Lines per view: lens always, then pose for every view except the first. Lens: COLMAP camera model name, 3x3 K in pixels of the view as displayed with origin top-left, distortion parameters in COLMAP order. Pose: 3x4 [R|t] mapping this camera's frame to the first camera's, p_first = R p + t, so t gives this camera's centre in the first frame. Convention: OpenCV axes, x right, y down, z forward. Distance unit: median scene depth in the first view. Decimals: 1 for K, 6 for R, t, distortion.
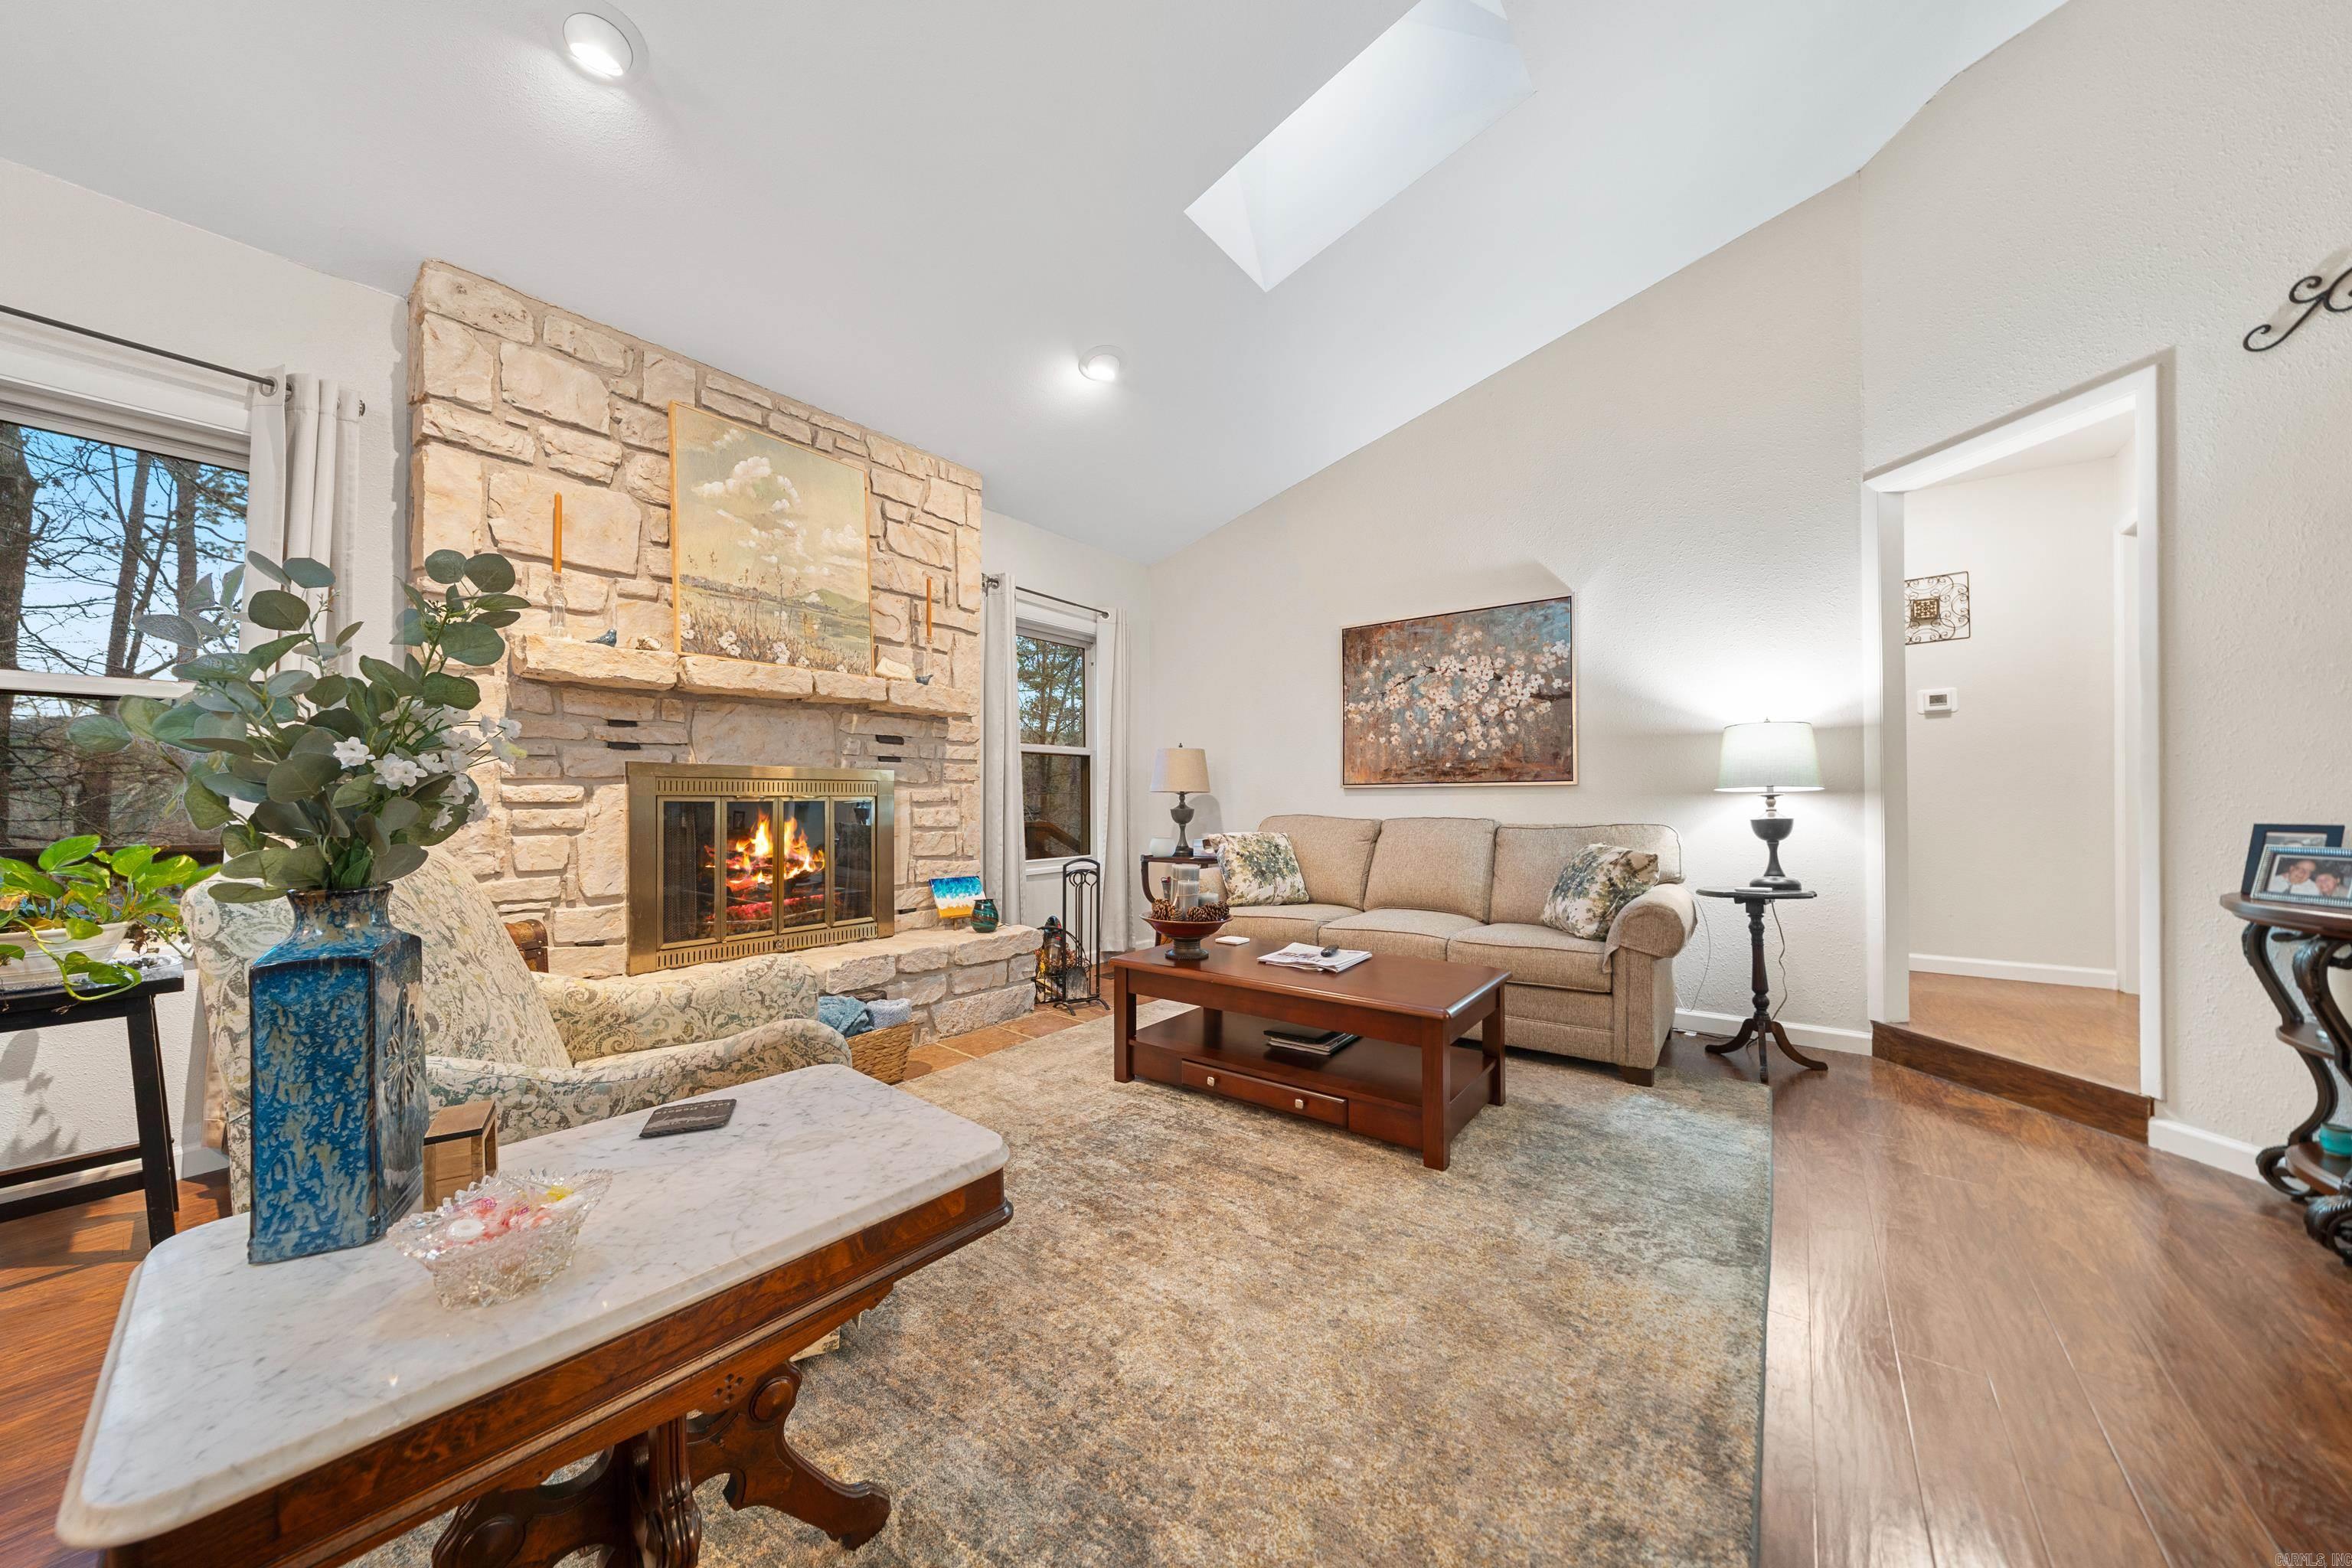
lens RADIAL K [[807.4, 0, 1189.3], [0, 807.4, 796.6], [0, 0, 1]] dist [-0.002965, -0.000286]
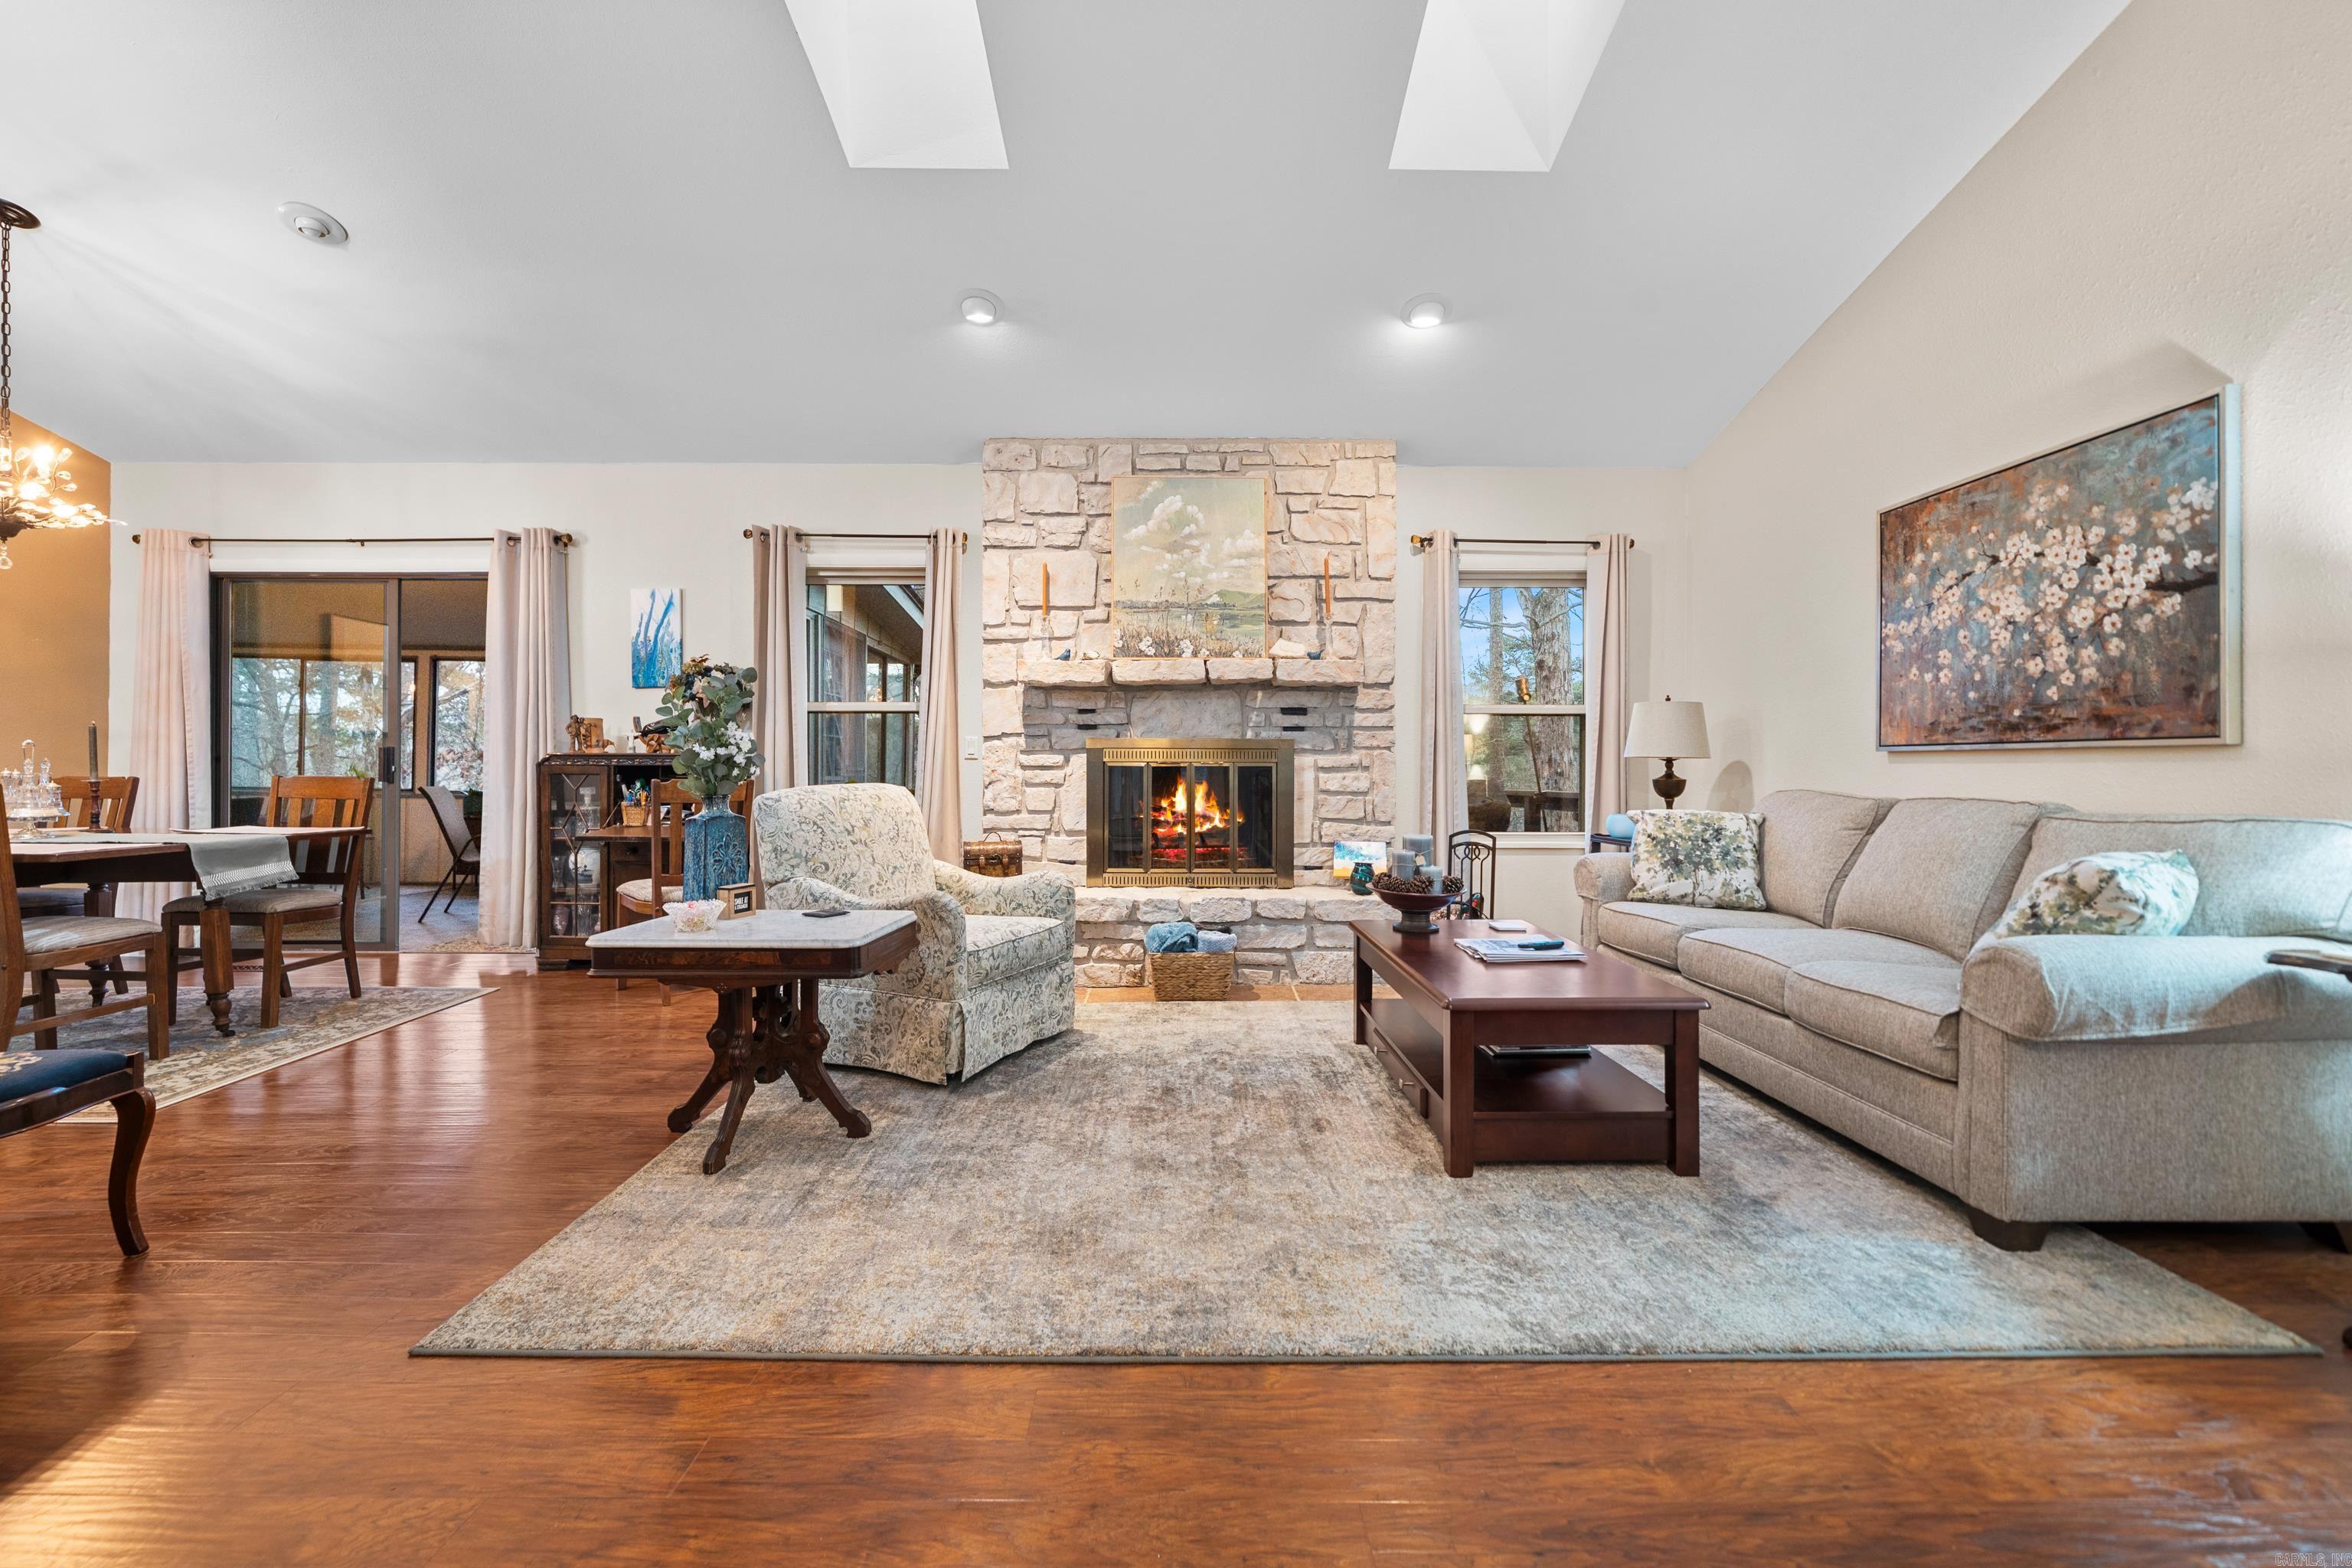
lens RADIAL K [[992.8, 0, 1172.2], [0, 992.8, 766.4], [0, 0, 1]] dist [-0.001026, -0.000491]
pose [[0.600331, 0.005917, -0.799730, 0.653078], [-0.001700, 0.999980, 0.006122, -0.003110], [0.799750, -0.002315, 0.600329, 0.050196]]
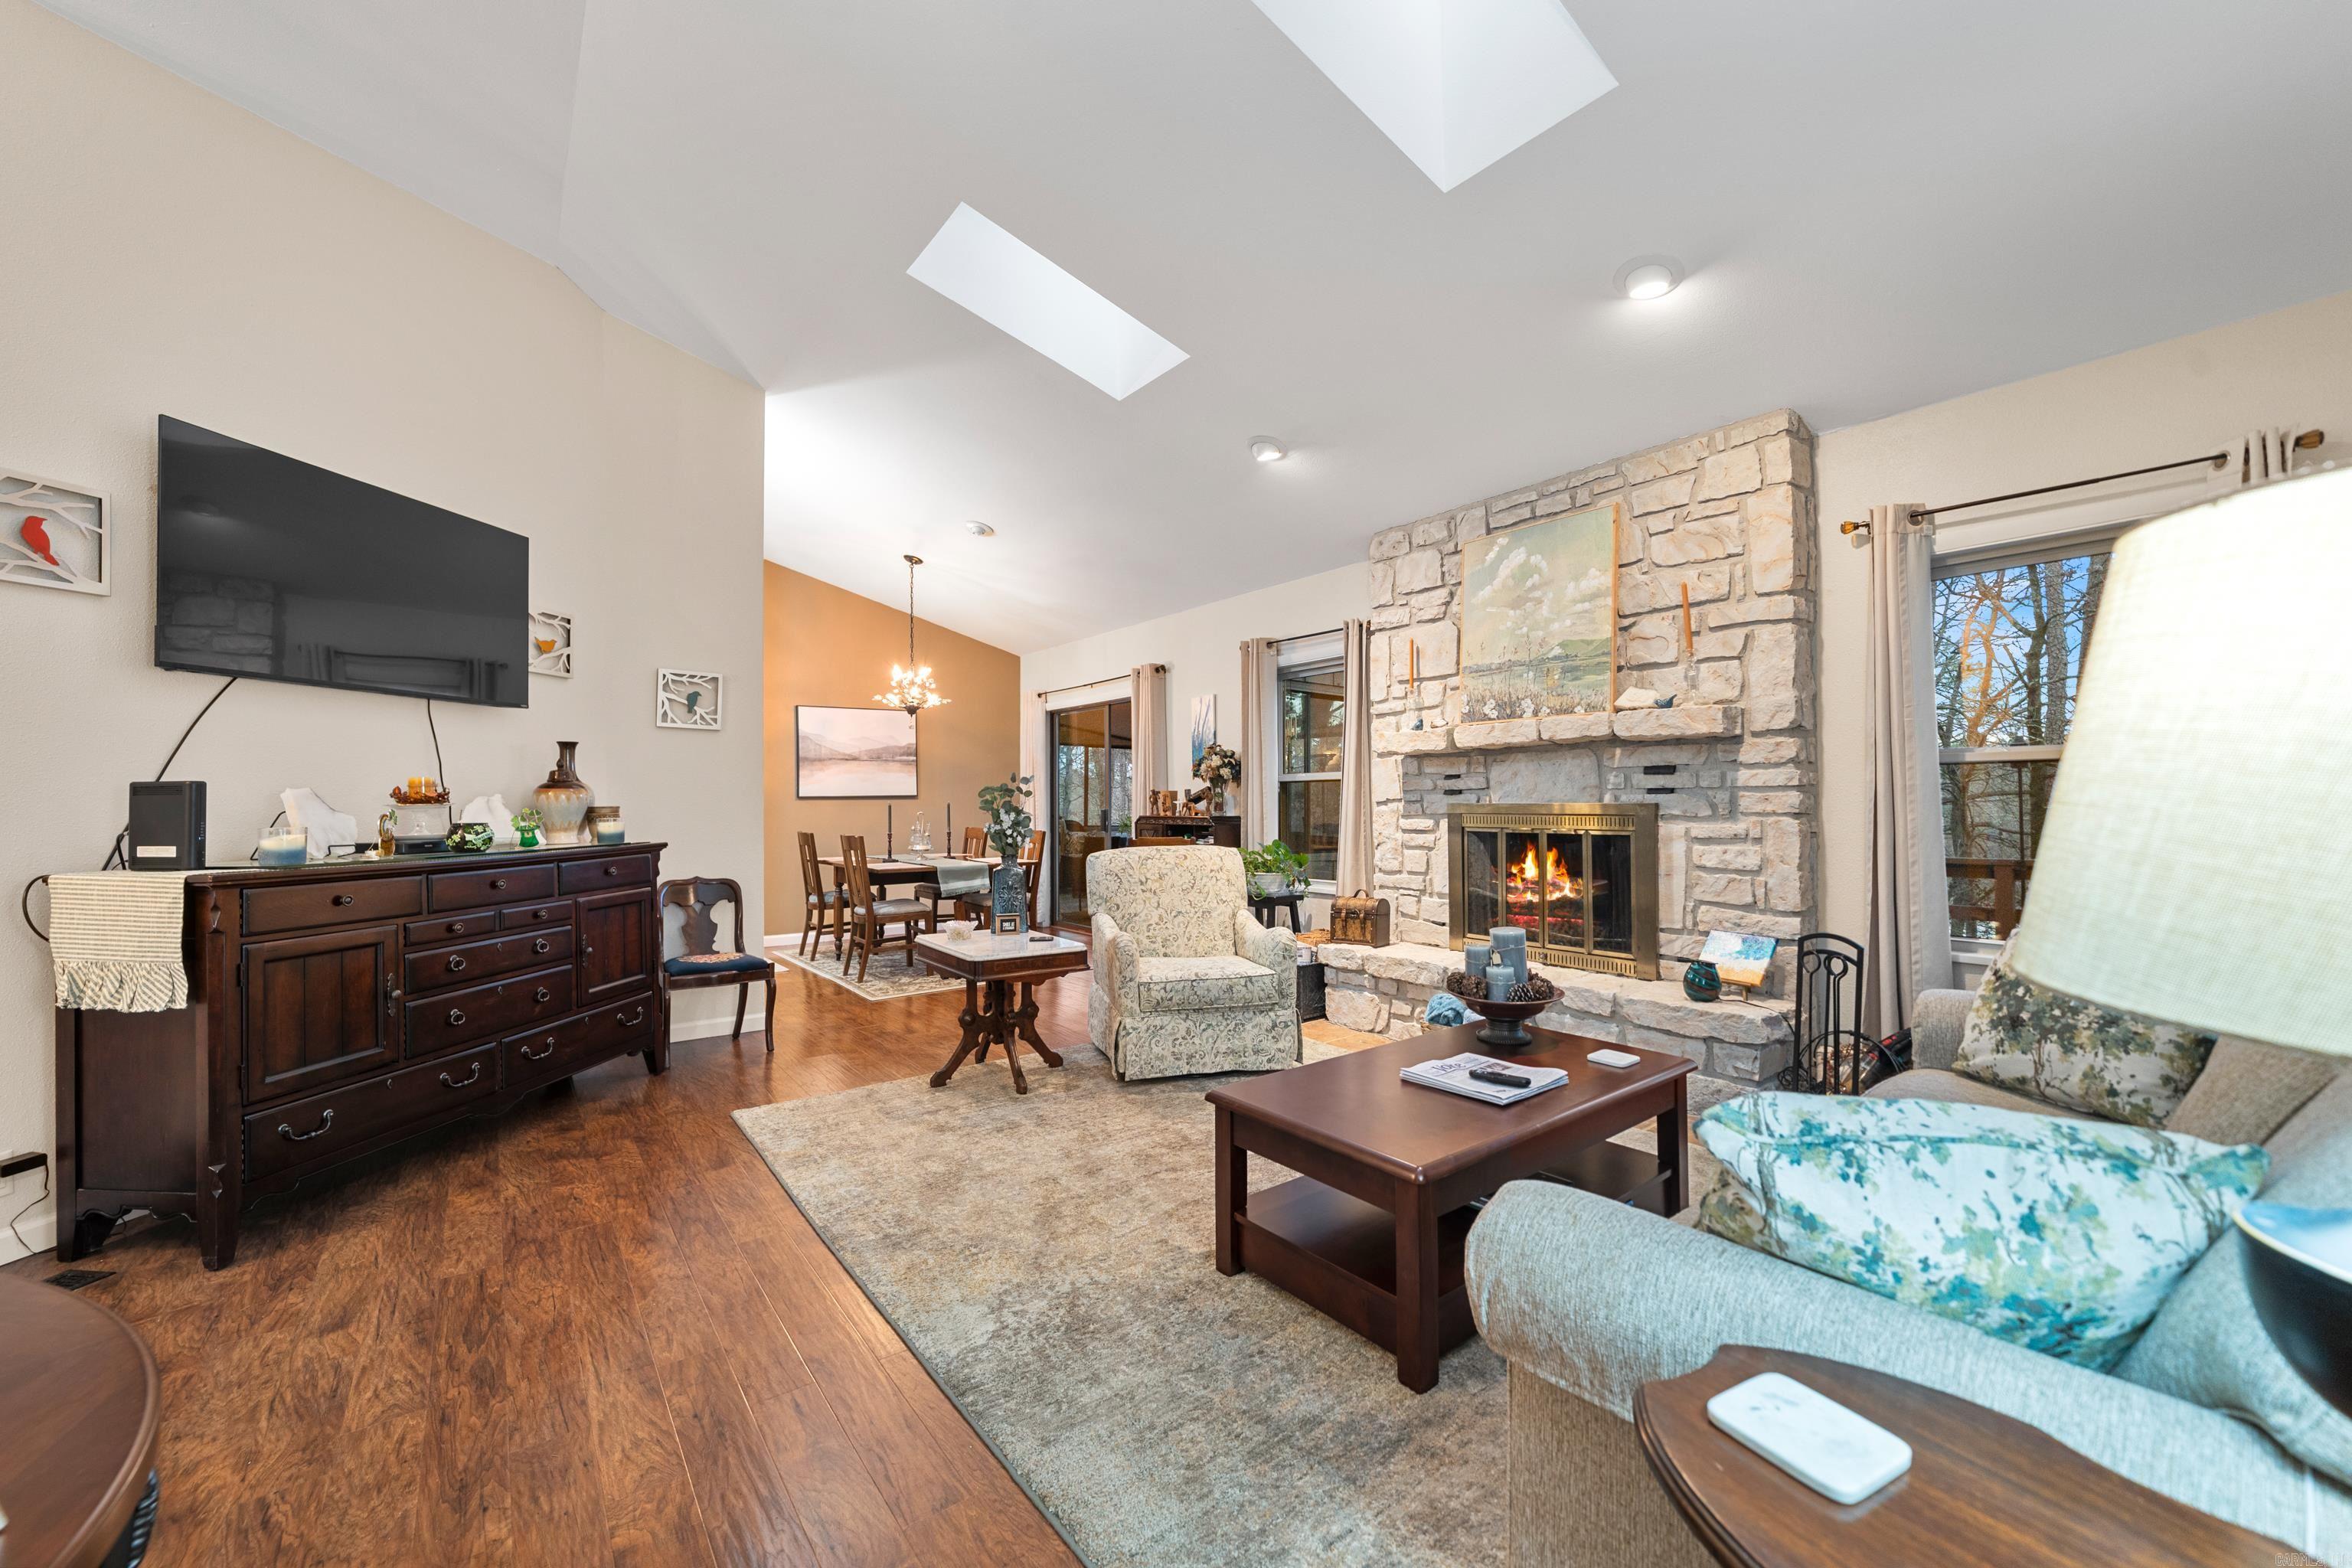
lens RADIAL K [[925.9, 0, 1165.8], [0, 925.9, 790.0], [0, 0, 1]] dist [-0.000278, -0.000106]
pose [[-0.289987, -0.008272, -0.956995, 0.860162], [0.009063, 0.999894, -0.011389, -0.042846], [0.956988, -0.011976, -0.289881, 0.806300]]
